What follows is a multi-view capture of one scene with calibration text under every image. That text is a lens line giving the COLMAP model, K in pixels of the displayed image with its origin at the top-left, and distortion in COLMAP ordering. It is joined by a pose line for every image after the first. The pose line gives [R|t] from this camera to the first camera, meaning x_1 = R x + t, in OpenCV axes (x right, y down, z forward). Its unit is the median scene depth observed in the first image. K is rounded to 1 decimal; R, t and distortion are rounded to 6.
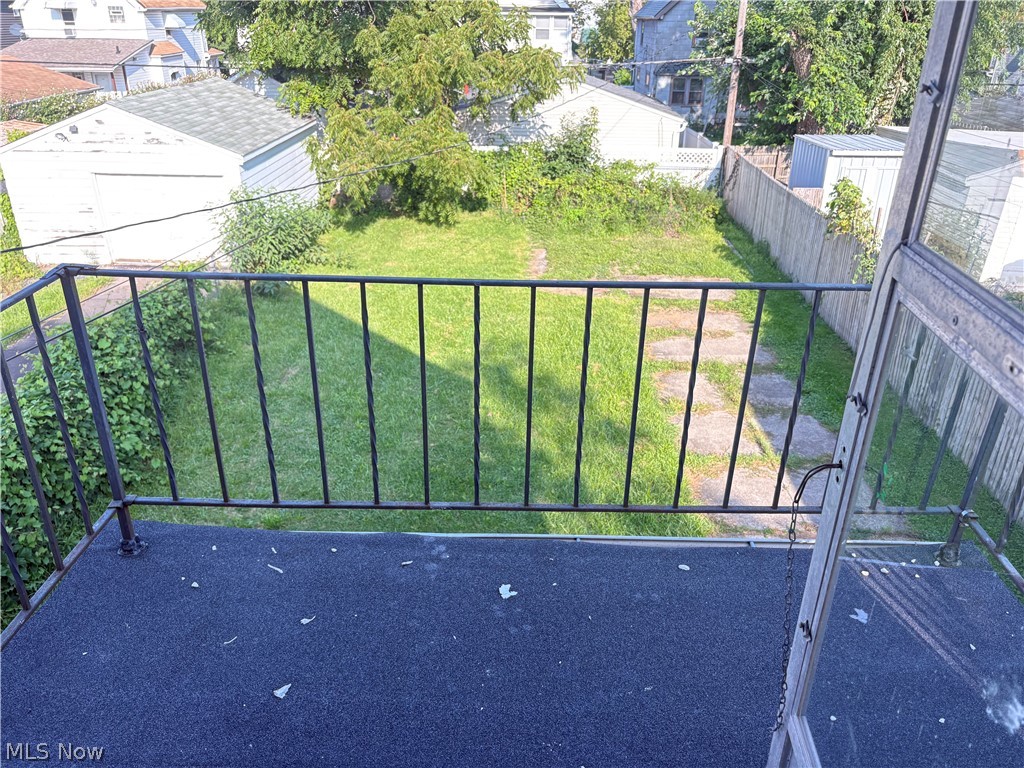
lens RADIAL K [[766.6, 0, 511.4], [0, 766.6, 383.5], [0, 0, 1]] dist [0.012667, 0.000161]
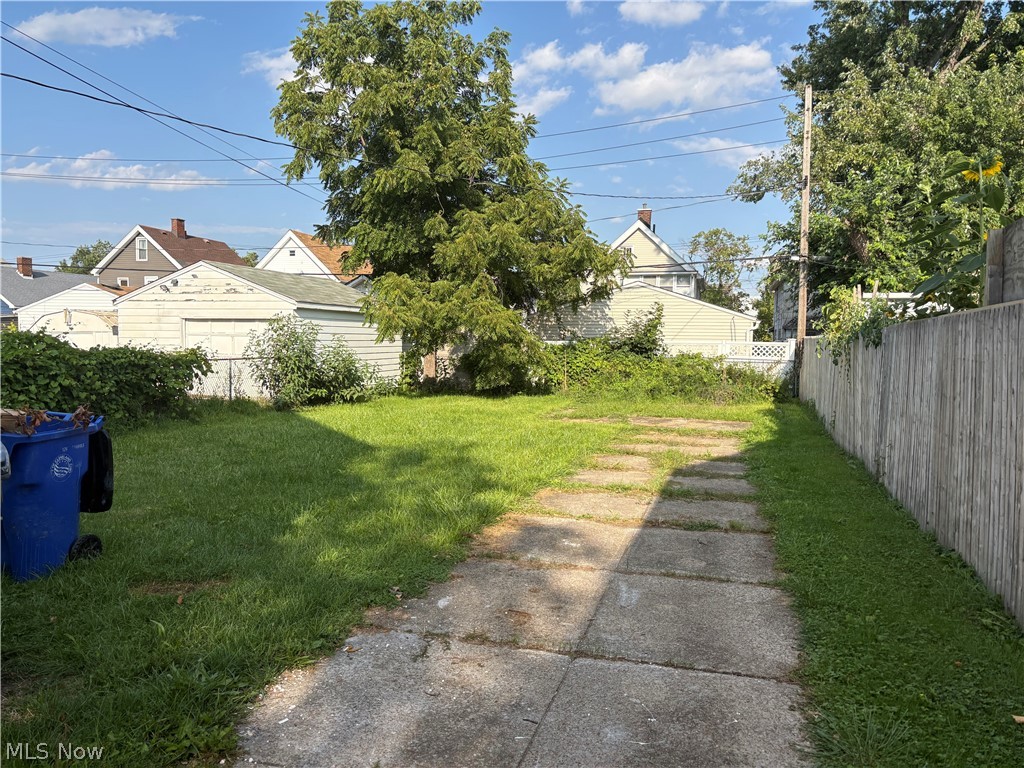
lens RADIAL K [[766.6, 0, 511.9], [0, 766.6, 382.2], [0, 0, 1]] dist [0.012667, 0.000161]
pose [[0.968089, 0.021067, -0.249721, 0.176165], [-0.115099, 0.922525, -0.368376, 0.141330], [0.222613, 0.385363, 0.895510, 0.077317]]
